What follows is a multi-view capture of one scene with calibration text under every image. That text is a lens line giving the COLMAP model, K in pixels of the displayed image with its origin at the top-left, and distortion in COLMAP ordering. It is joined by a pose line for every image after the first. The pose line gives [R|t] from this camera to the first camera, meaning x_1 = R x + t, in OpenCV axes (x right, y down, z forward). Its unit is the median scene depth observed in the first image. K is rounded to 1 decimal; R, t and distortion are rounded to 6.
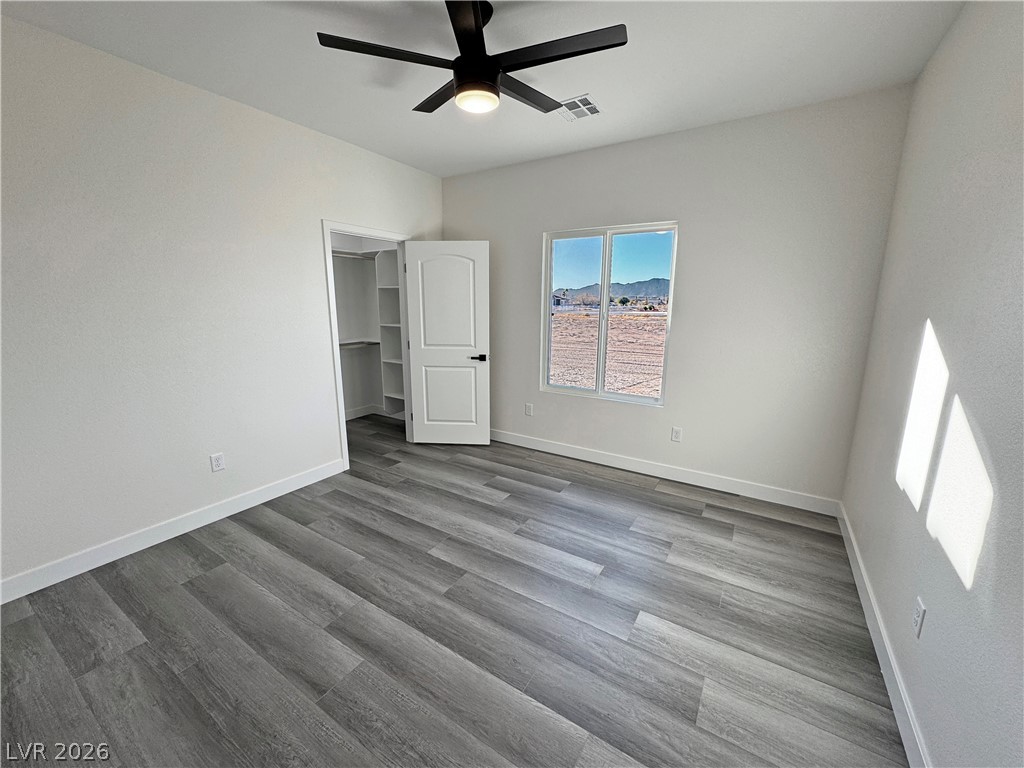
lens RADIAL K [[406.3, 0, 512.8], [0, 406.3, 382.7], [0, 0, 1]] dist [-0.000242, -0.000038]
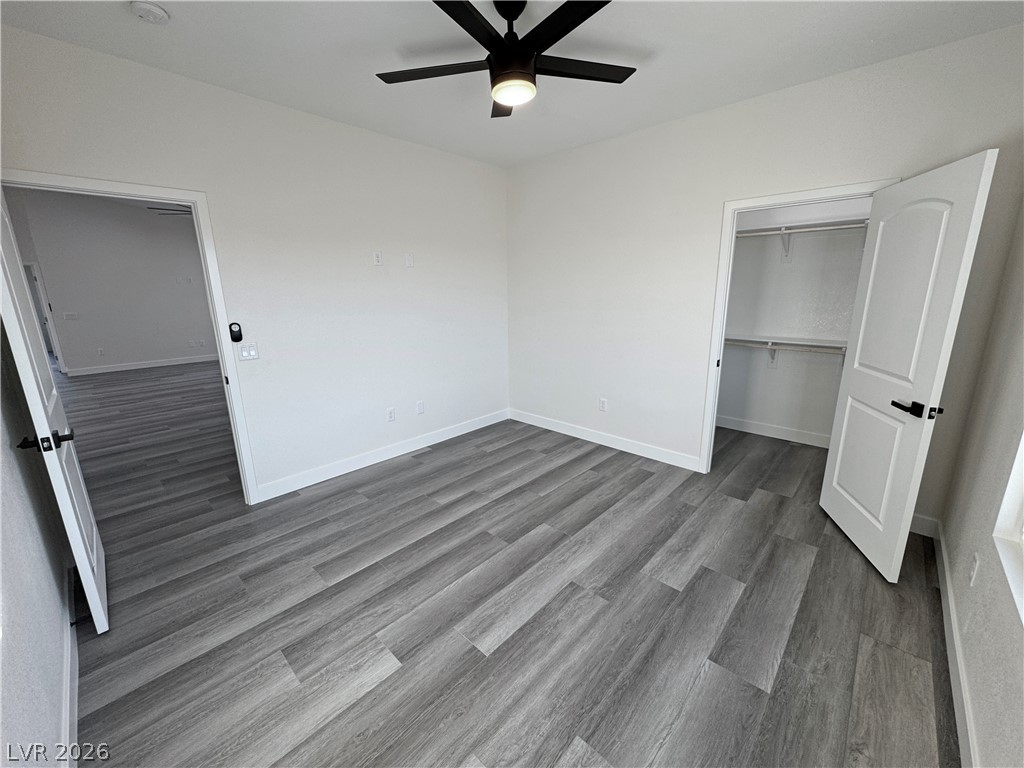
lens RADIAL K [[406.3, 0, 513.7], [0, 406.3, 385.5], [0, 0, 1]] dist [-0.000242, -0.000038]
pose [[-0.185985, 0.226143, -0.956174, 0.731257], [-0.183189, 0.948109, 0.259867, -0.196759], [0.965324, 0.223492, -0.134908, 0.931425]]
